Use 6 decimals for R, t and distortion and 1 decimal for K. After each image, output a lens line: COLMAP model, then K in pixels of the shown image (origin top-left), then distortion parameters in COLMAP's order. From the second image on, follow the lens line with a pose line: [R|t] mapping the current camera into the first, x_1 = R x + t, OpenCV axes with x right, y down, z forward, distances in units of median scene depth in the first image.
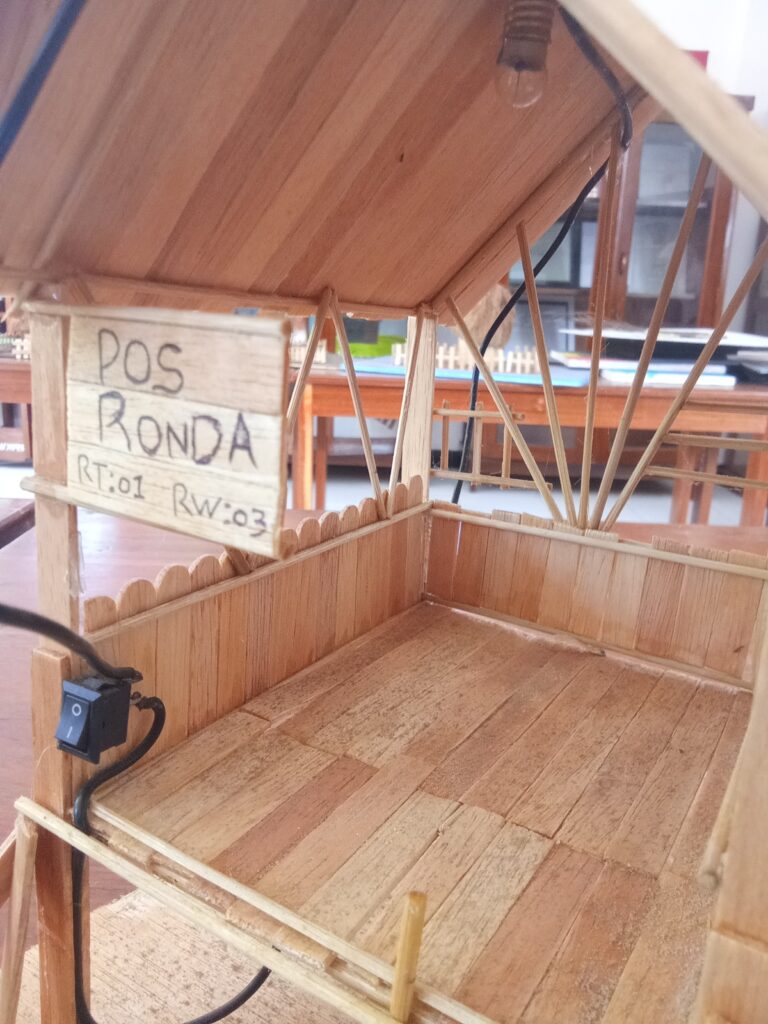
lens RADIAL K [[826.9, 0, 384.0], [0, 826.9, 512.0], [0, 0, 1]] dist [0.066292, -0.001318]
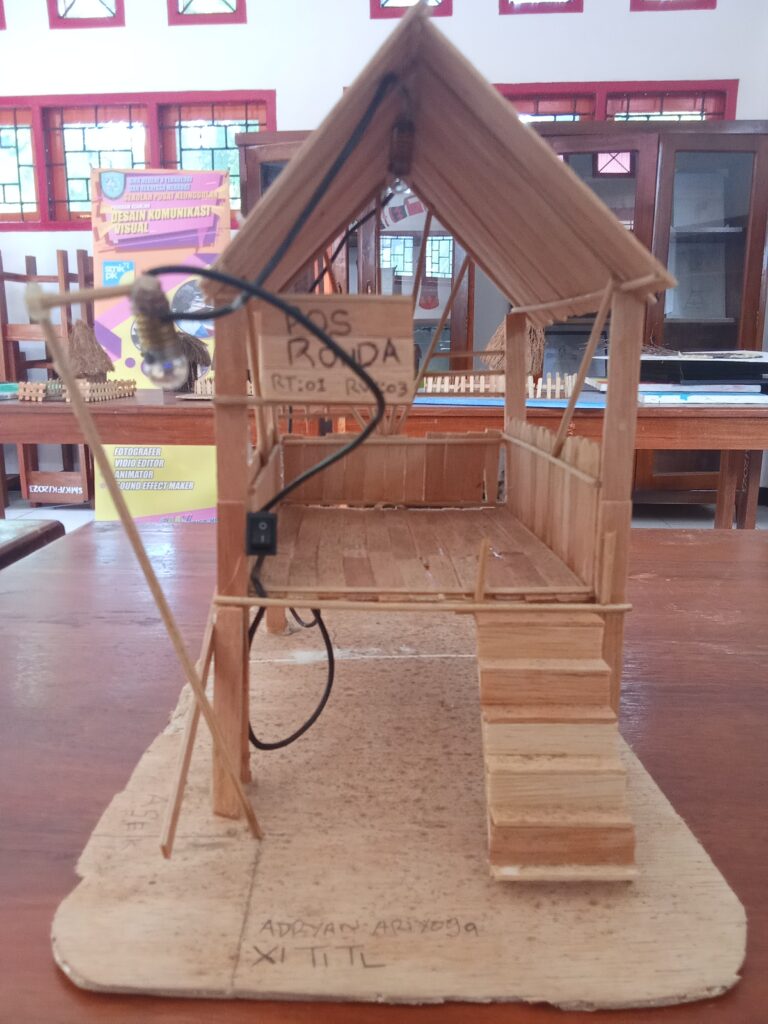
lens RADIAL K [[826.9, 0, 384.0], [0, 826.9, 512.0], [0, 0, 1]] dist [0.066292, -0.001318]
pose [[0.827377, -0.160230, 0.538307, -1.268979], [0.171605, 0.984728, 0.029353, 0.232596], [-0.534789, 0.068090, 0.842238, -0.710459]]
